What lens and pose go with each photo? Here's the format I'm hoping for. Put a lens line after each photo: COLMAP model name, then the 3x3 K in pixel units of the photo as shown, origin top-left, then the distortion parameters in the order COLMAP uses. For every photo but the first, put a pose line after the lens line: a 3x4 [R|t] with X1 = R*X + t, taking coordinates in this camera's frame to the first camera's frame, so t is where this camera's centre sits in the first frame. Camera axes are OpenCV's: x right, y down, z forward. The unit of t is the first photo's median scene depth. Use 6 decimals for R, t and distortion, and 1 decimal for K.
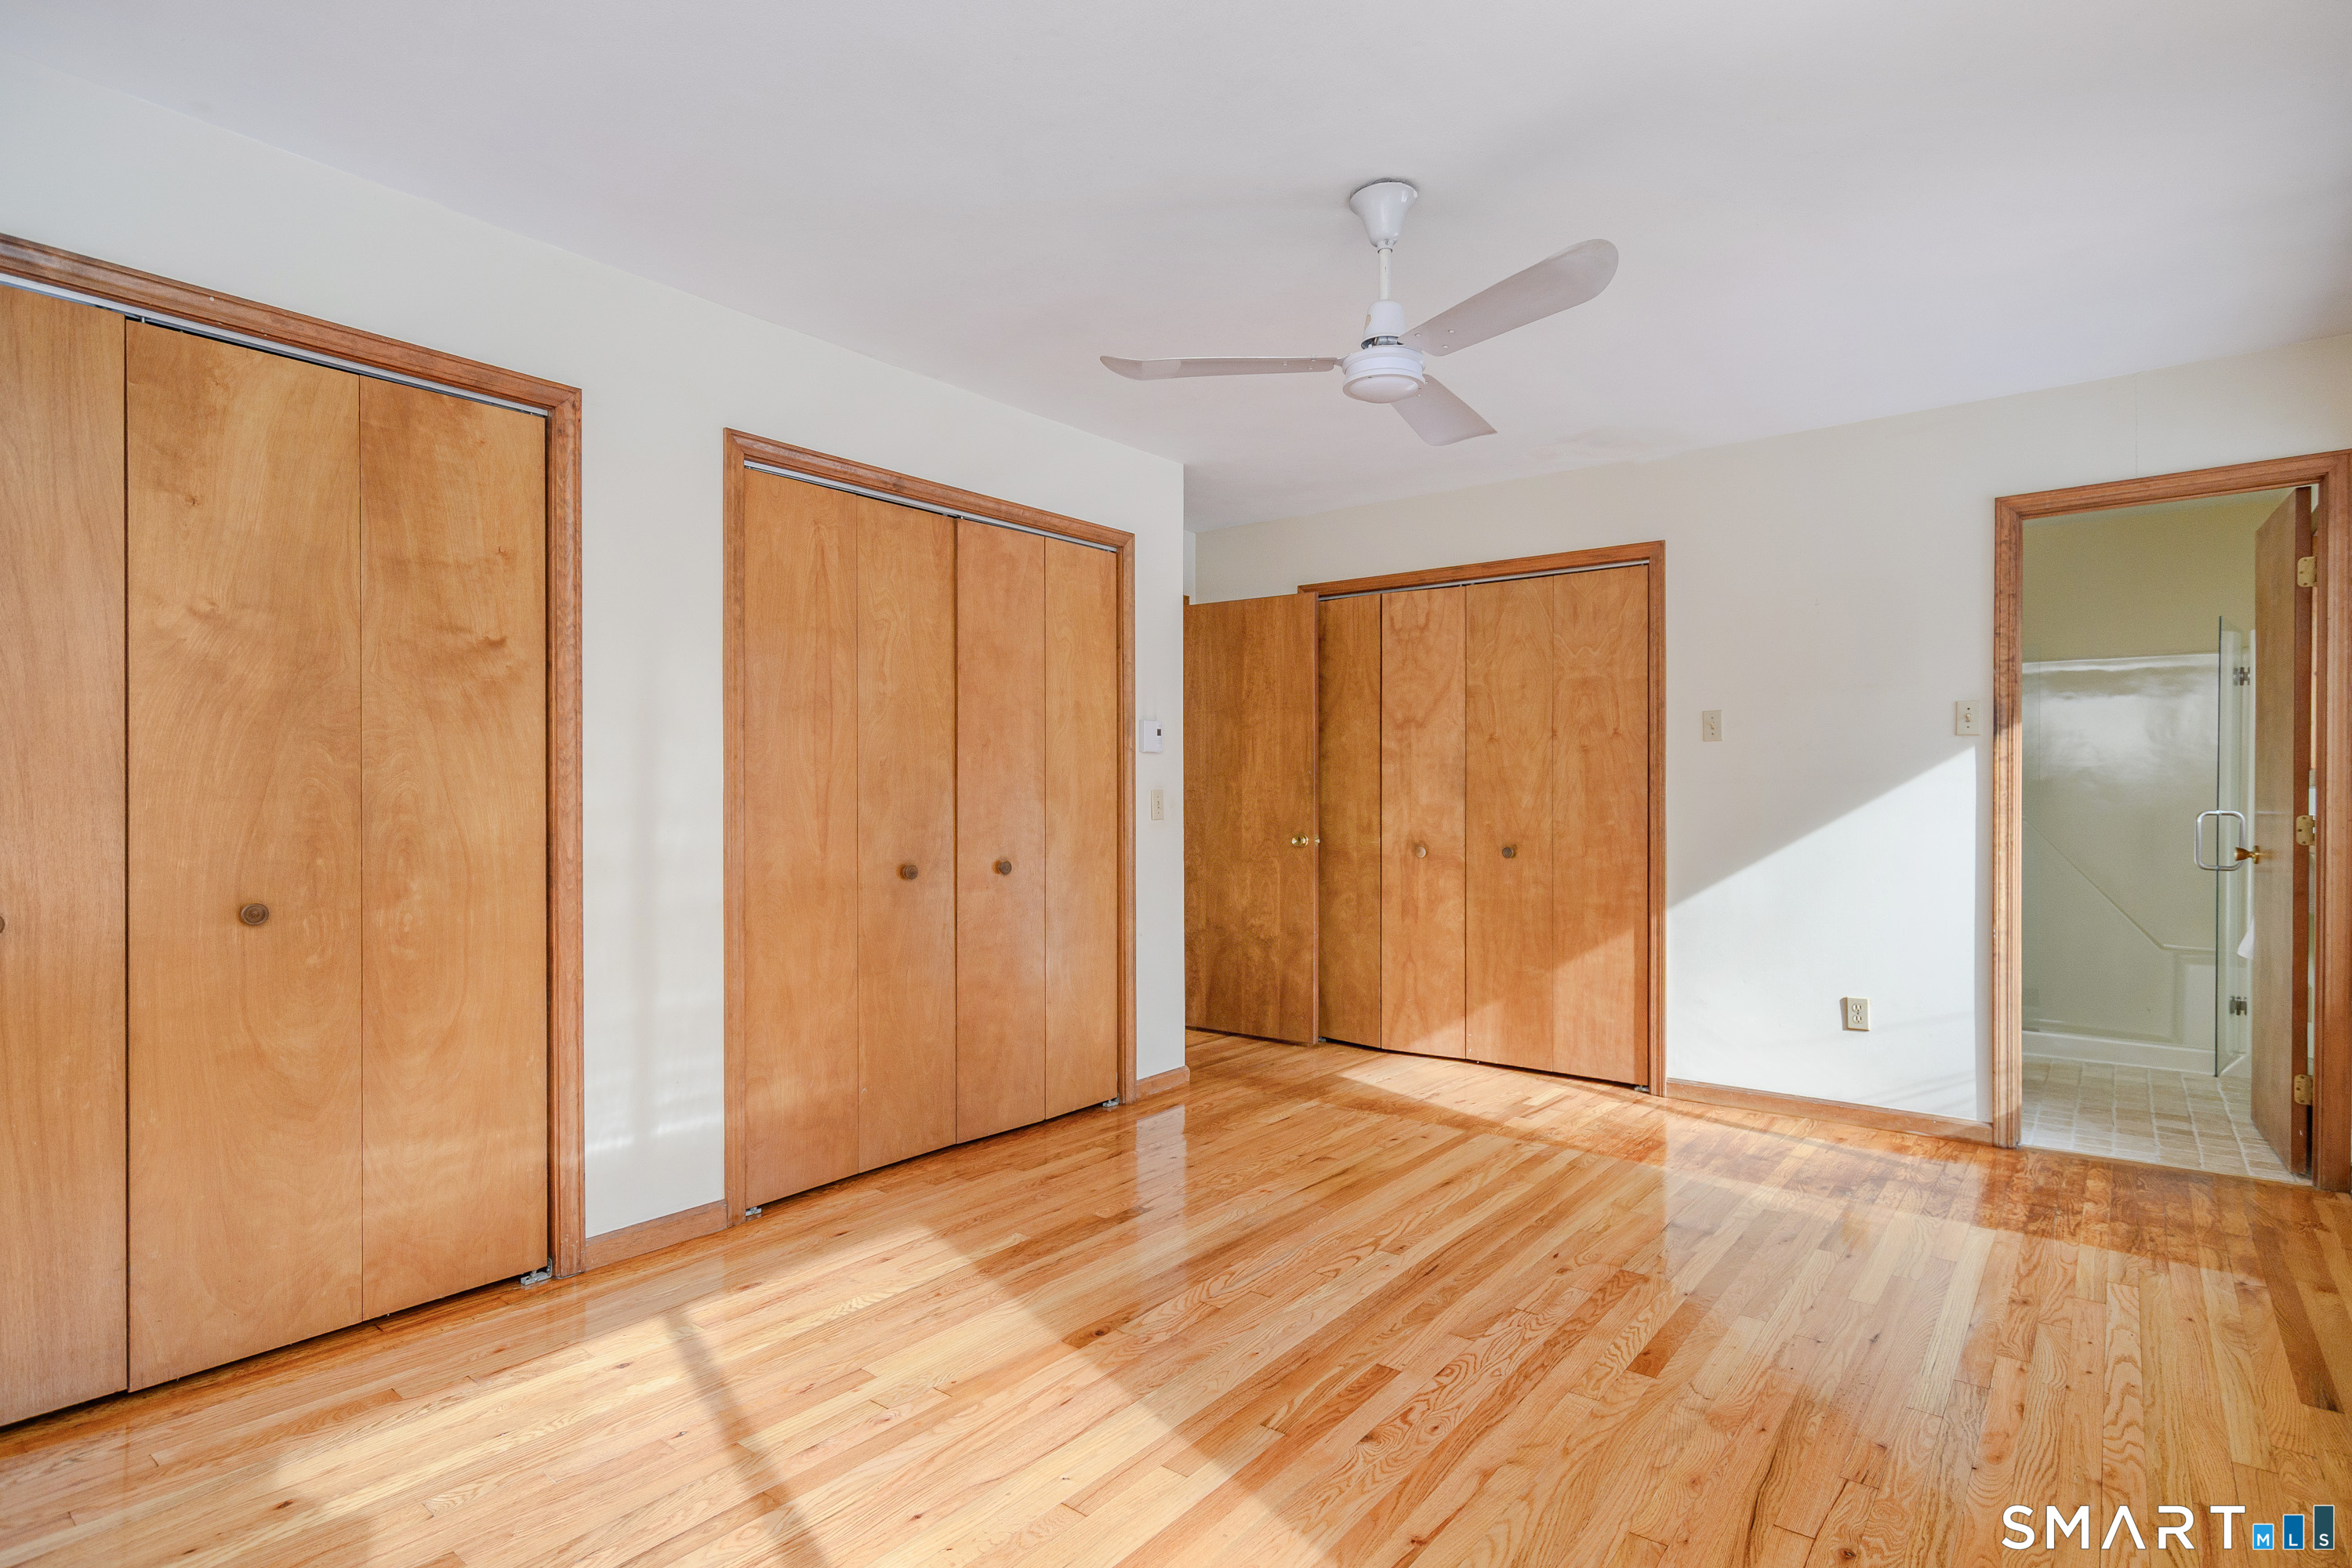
lens RADIAL K [[1196.0, 0, 1176.6], [0, 1196.0, 787.2], [0, 0, 1]] dist [-0.002874, 0.003545]
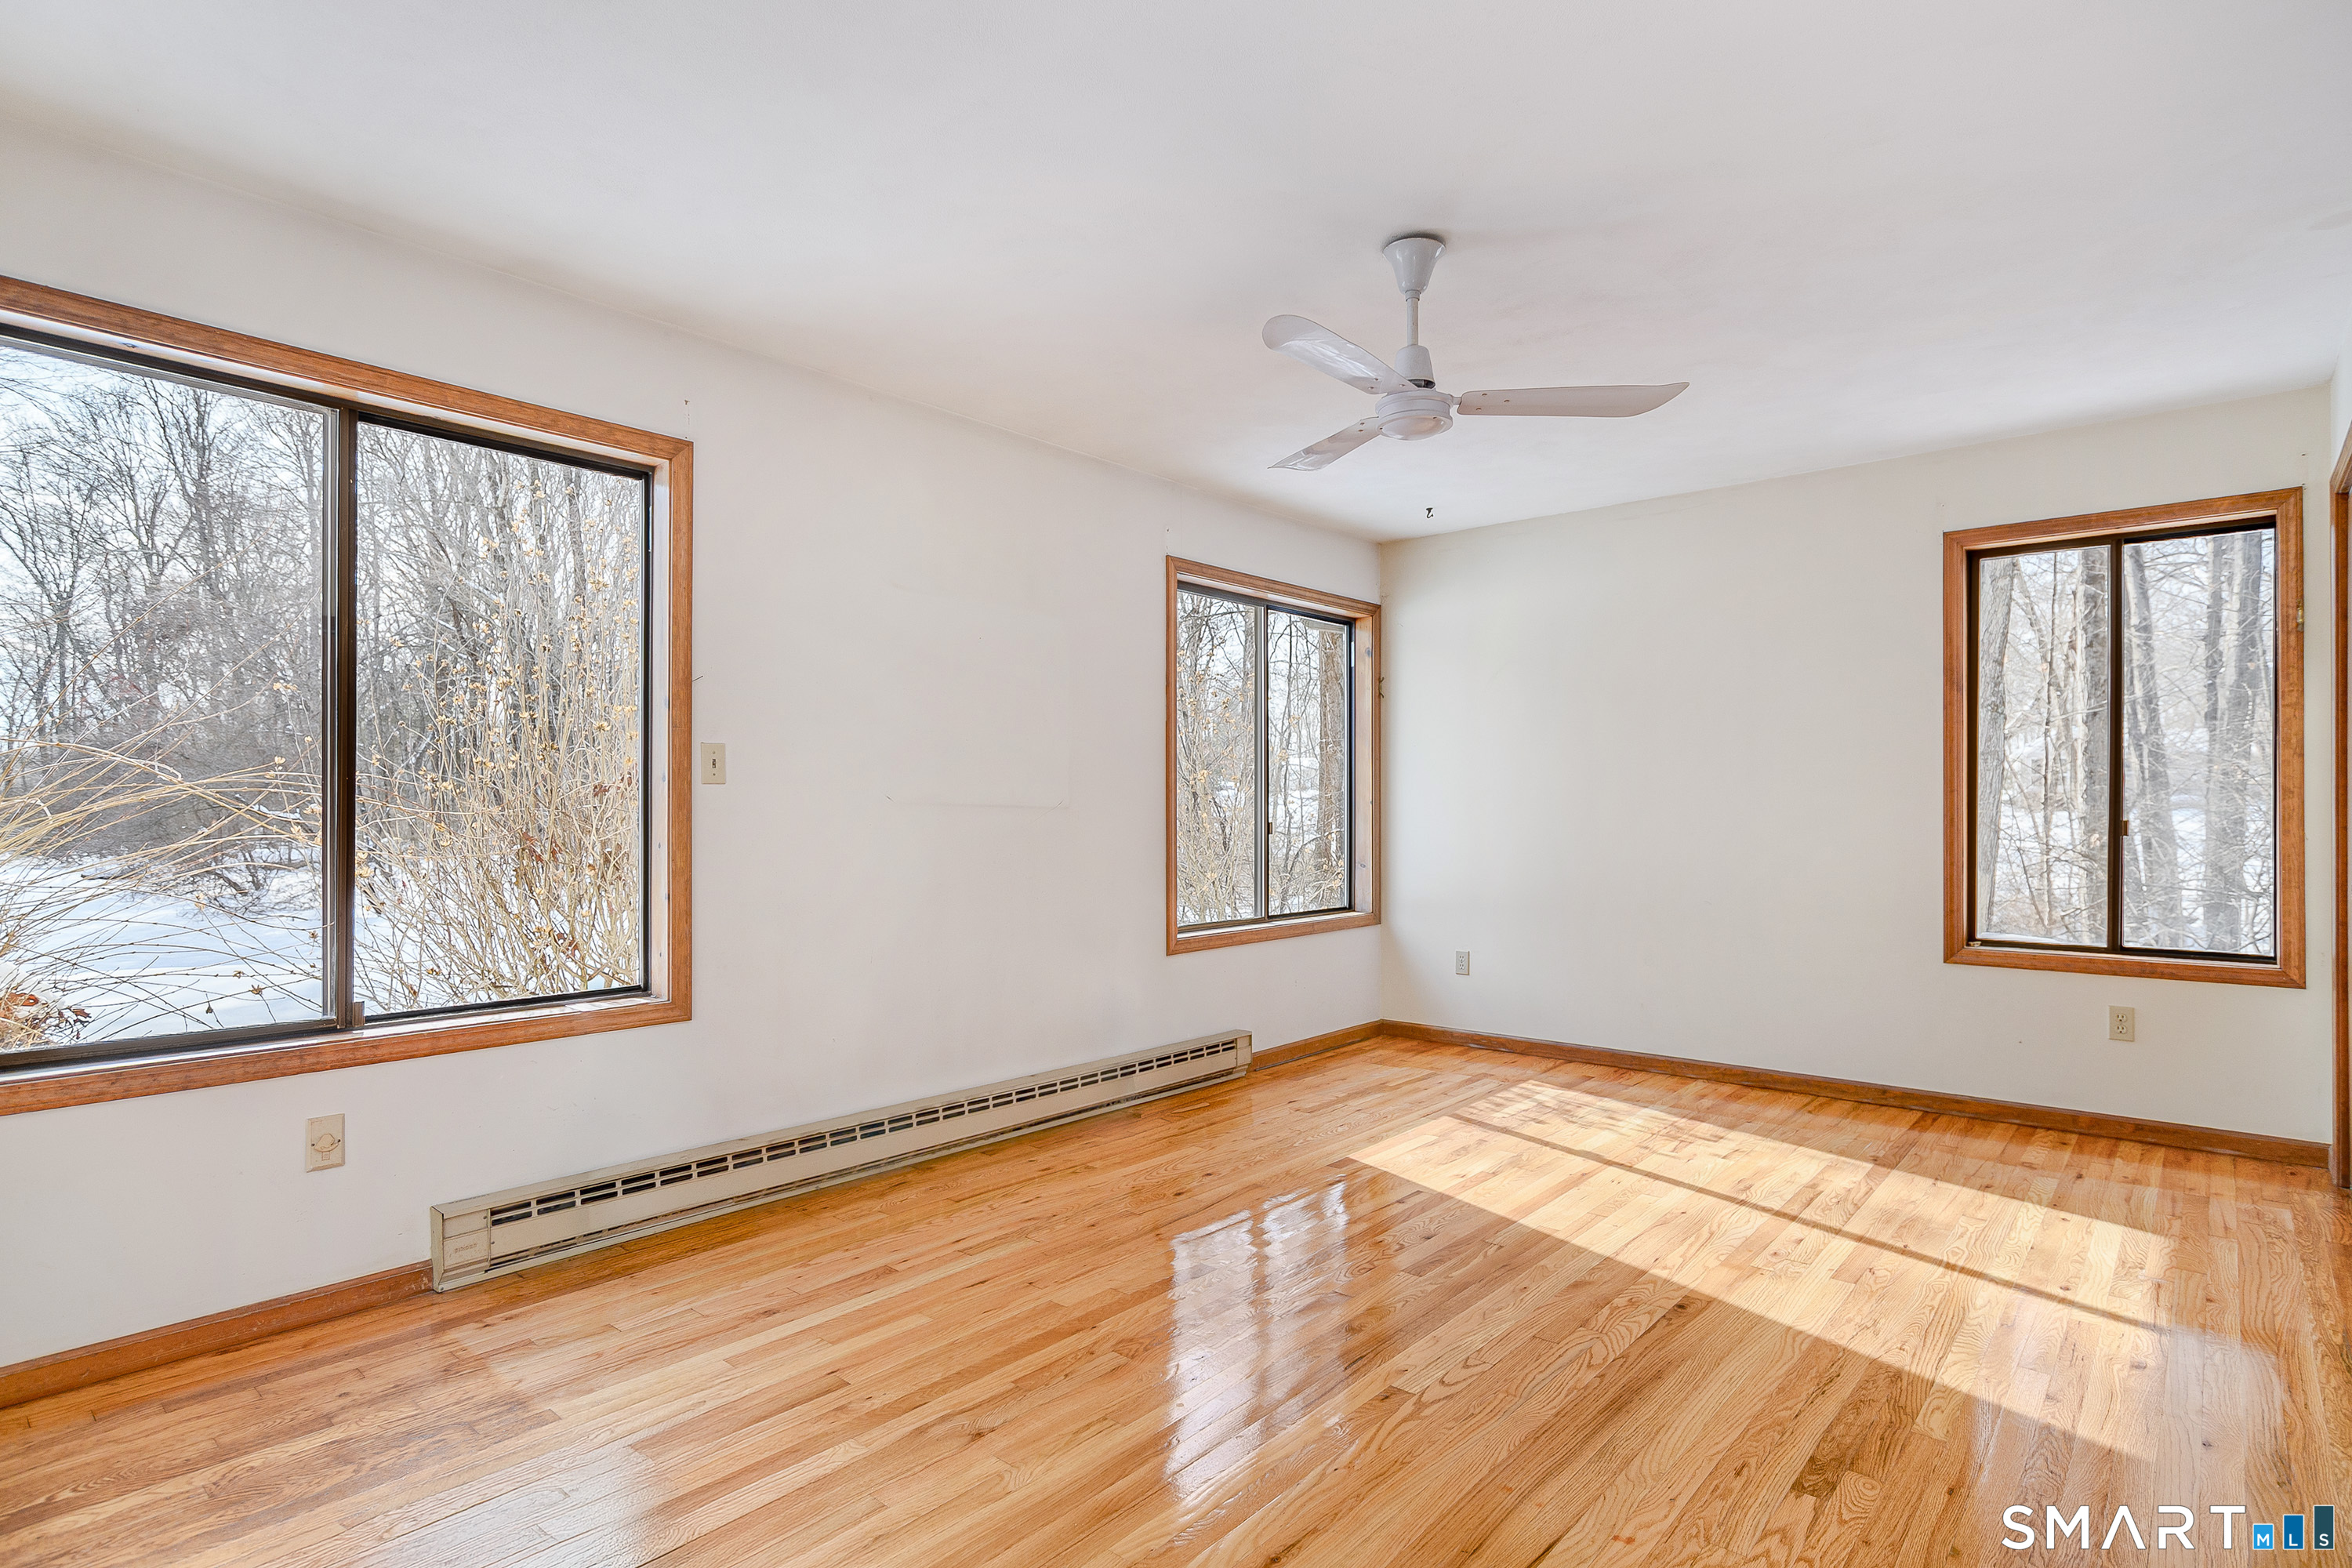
lens RADIAL K [[1196.0, 0, 1170.8], [0, 1196.0, 803.1], [0, 0, 1]] dist [-0.002874, 0.003545]
pose [[-0.998534, -0.000387, 0.054135, 0.336838], [-0.000713, 0.999982, -0.005999, 0.010627], [-0.054131, -0.006029, -0.998516, 2.102201]]
